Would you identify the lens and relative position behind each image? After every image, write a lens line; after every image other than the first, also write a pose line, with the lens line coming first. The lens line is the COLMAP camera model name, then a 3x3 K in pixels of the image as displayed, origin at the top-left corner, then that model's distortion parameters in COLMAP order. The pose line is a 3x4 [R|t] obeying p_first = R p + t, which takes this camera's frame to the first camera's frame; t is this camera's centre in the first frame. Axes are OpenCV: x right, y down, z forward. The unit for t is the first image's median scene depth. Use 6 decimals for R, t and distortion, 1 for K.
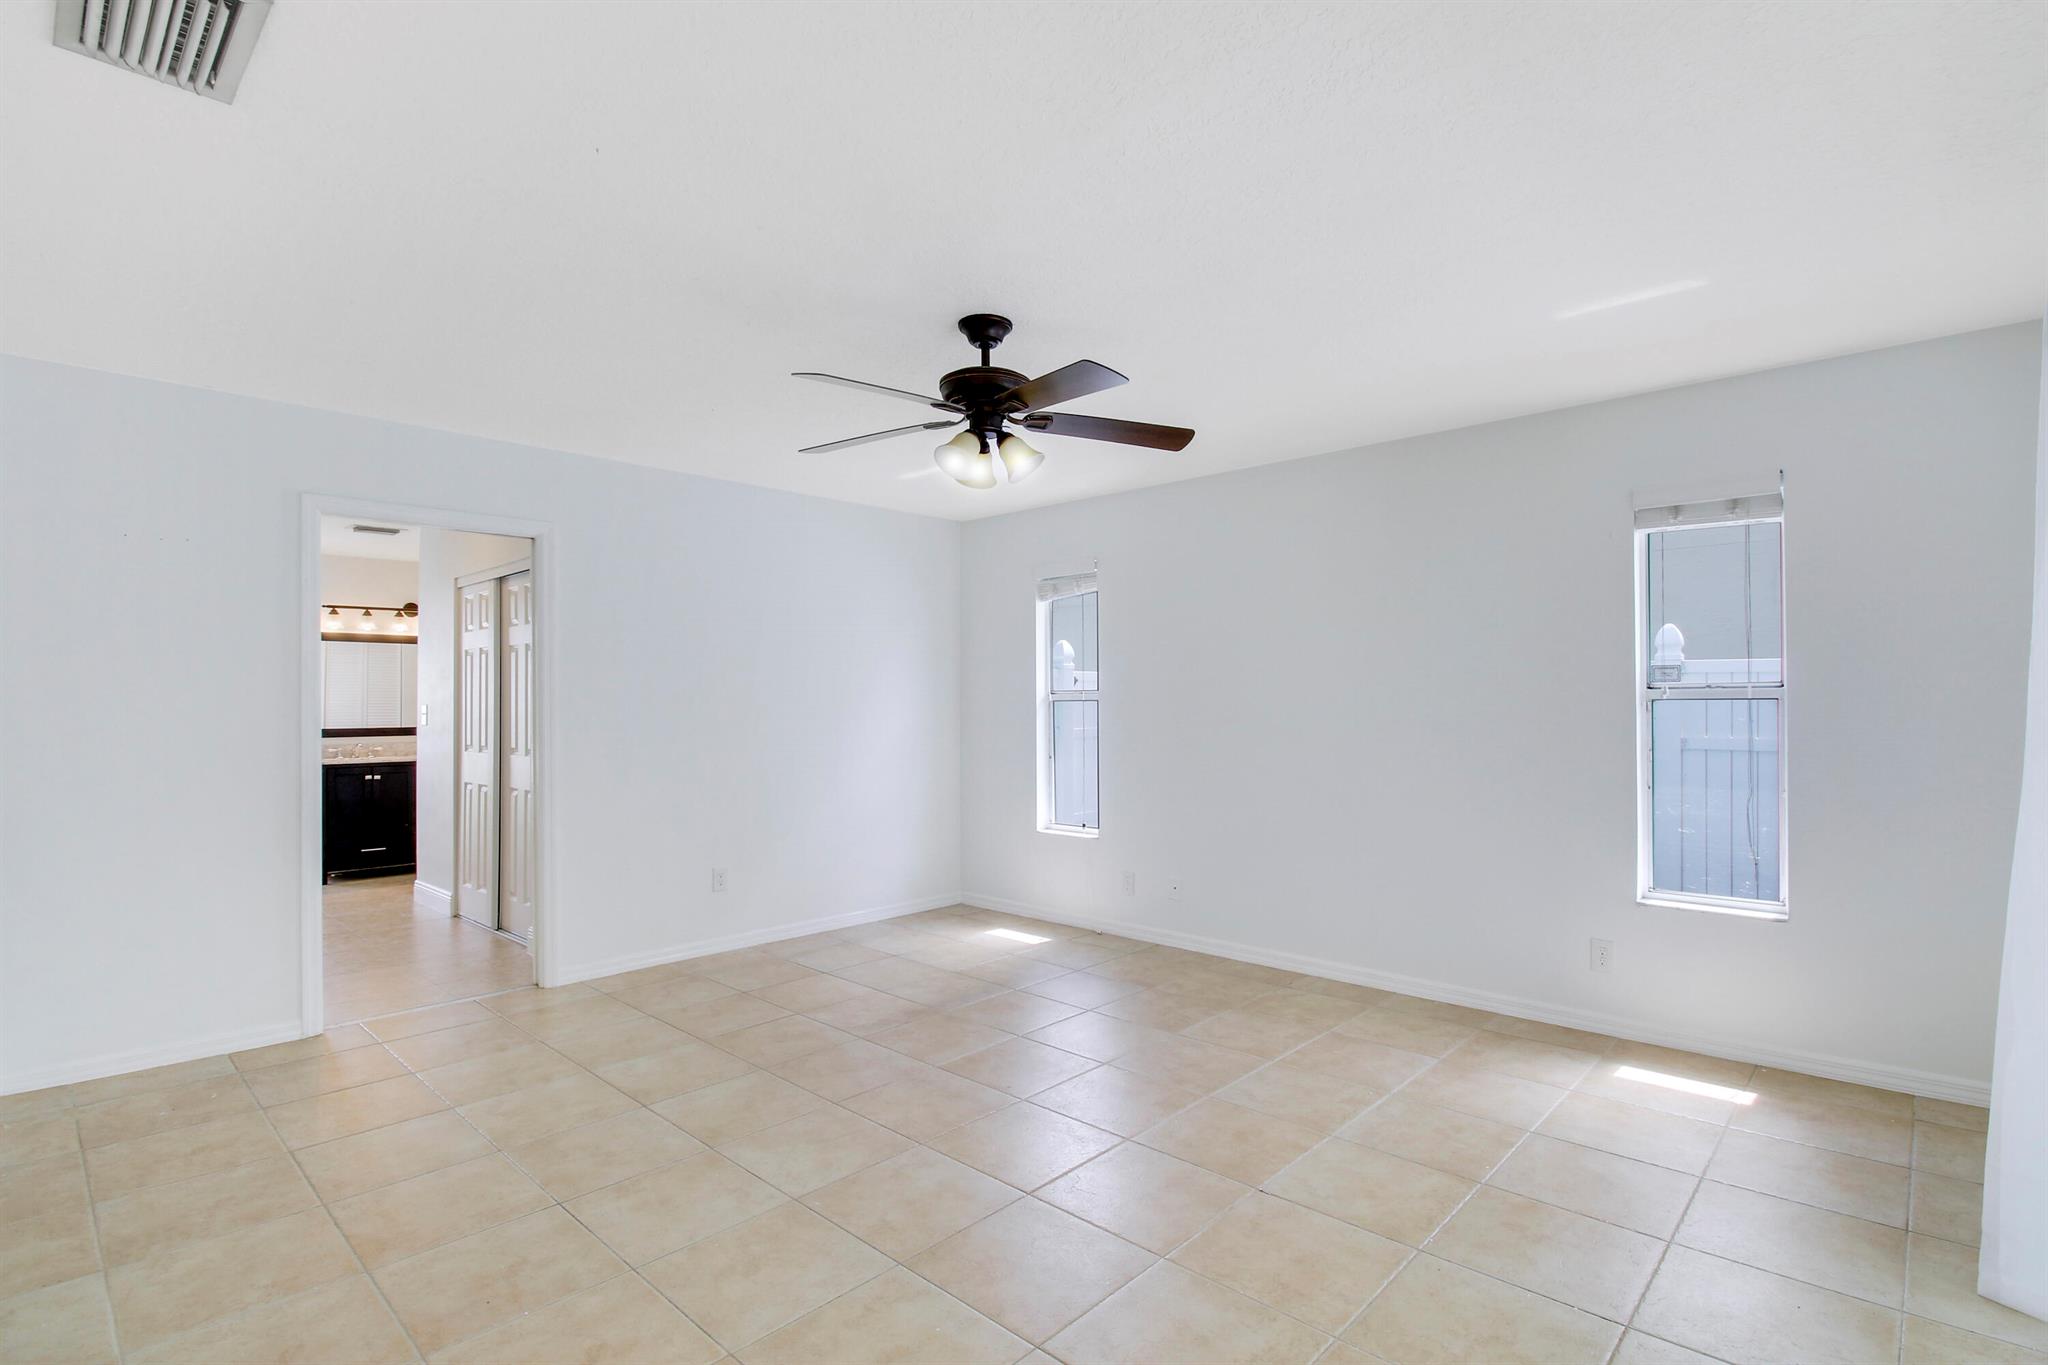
lens RADIAL K [[948.2, 0, 1029.0], [0, 948.2, 690.5], [0, 0, 1]] dist [0.003819, -0.011465]
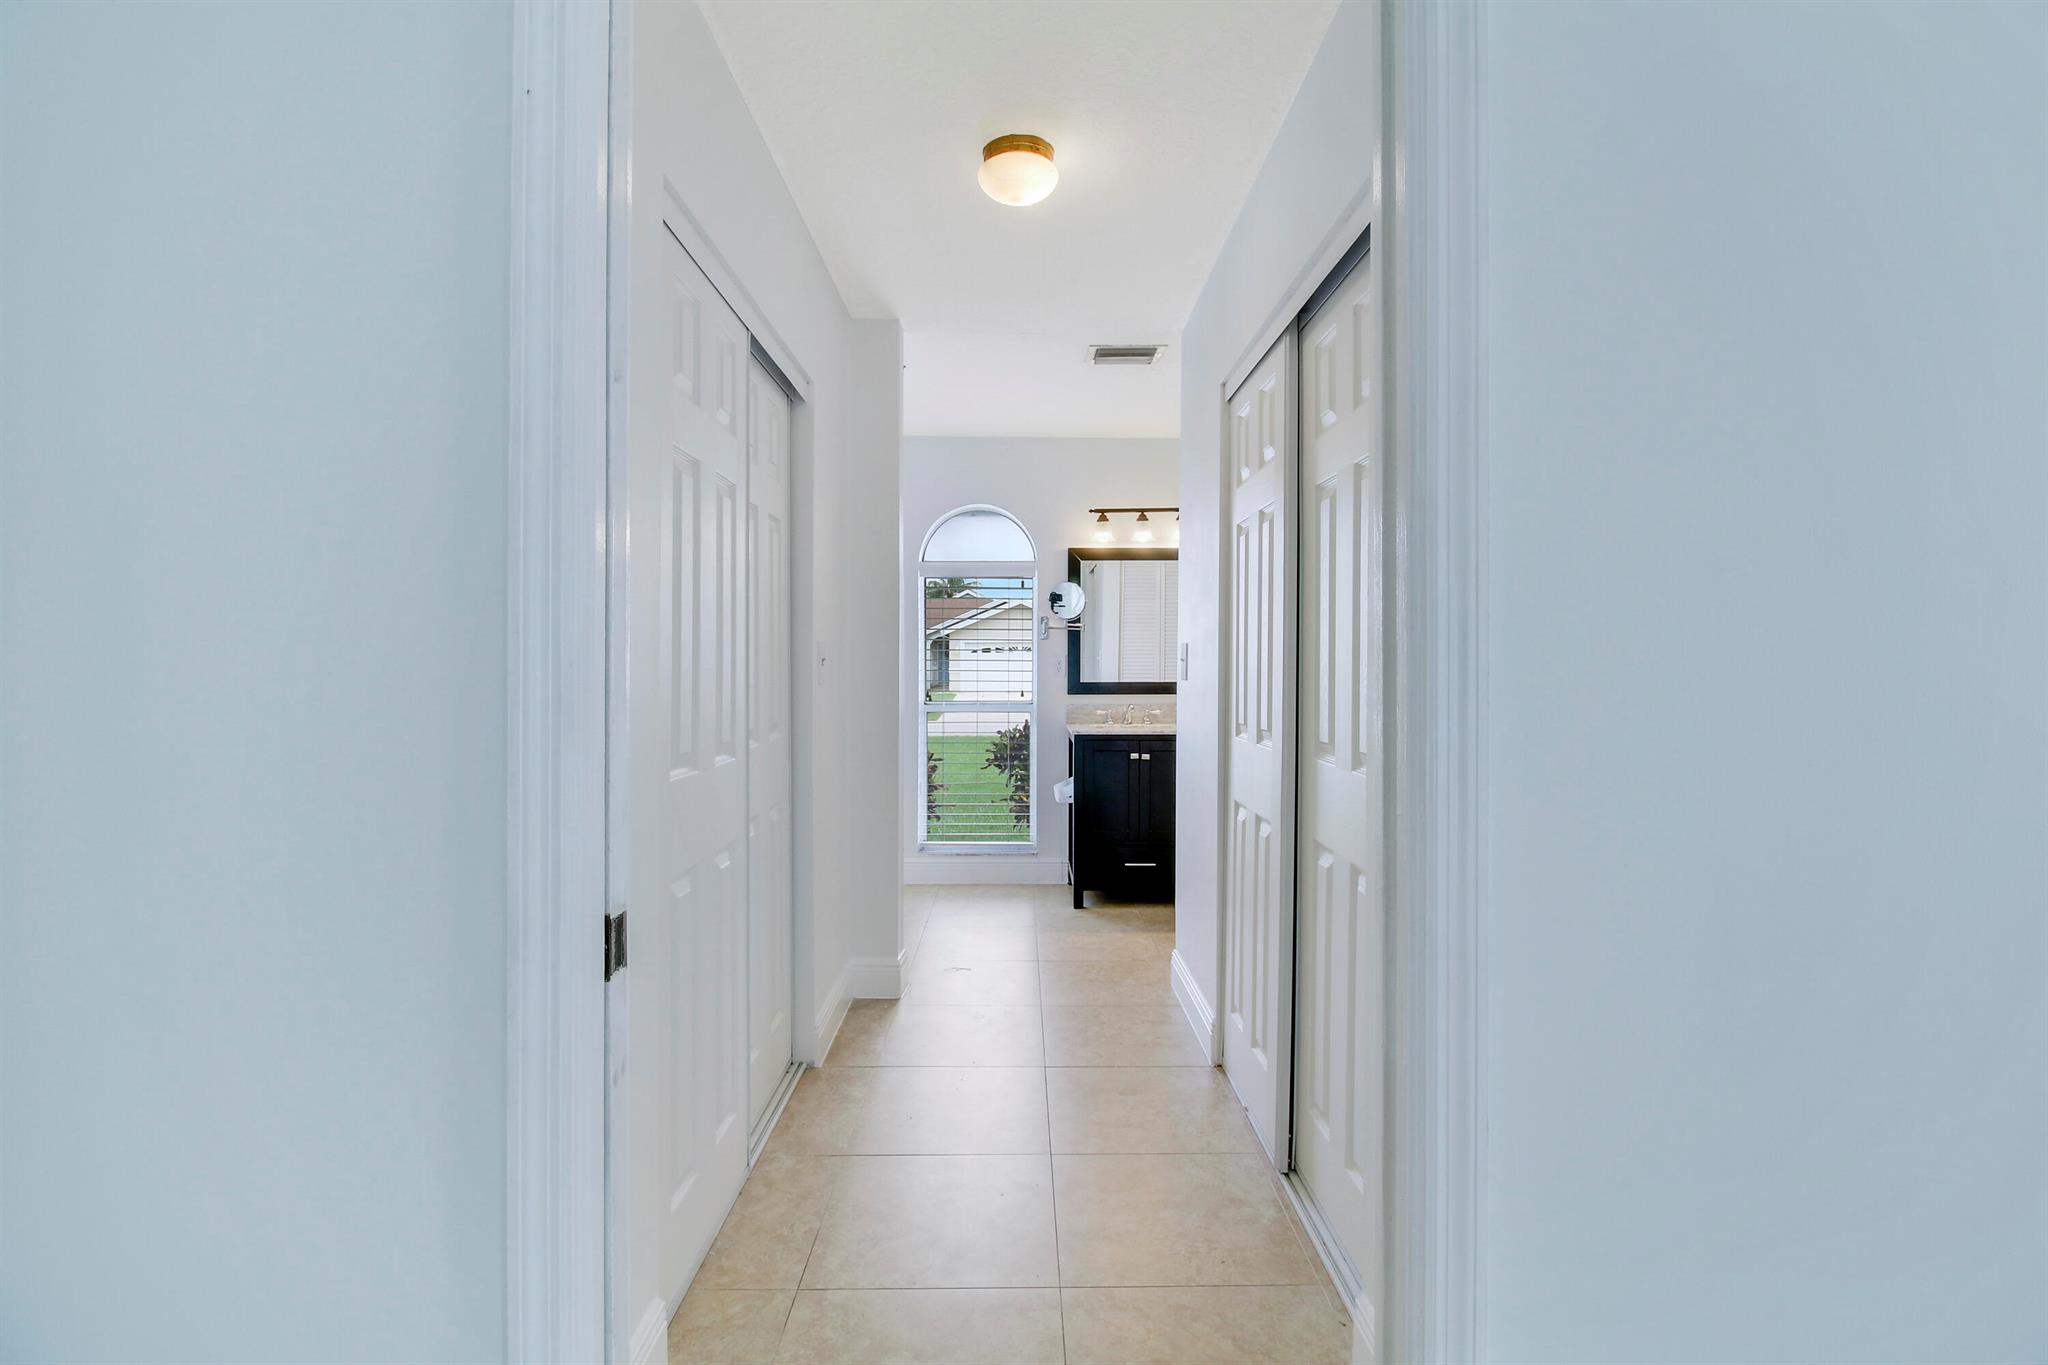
lens RADIAL K [[948.2, 0, 1028.8], [0, 948.2, 674.1], [0, 0, 1]] dist [0.003819, -0.011465]
pose [[0.682963, 0.017413, -0.730245, -0.314467], [0.002795, 0.999646, 0.026451, 0.019289], [0.730448, -0.020106, 0.682673, 0.593107]]
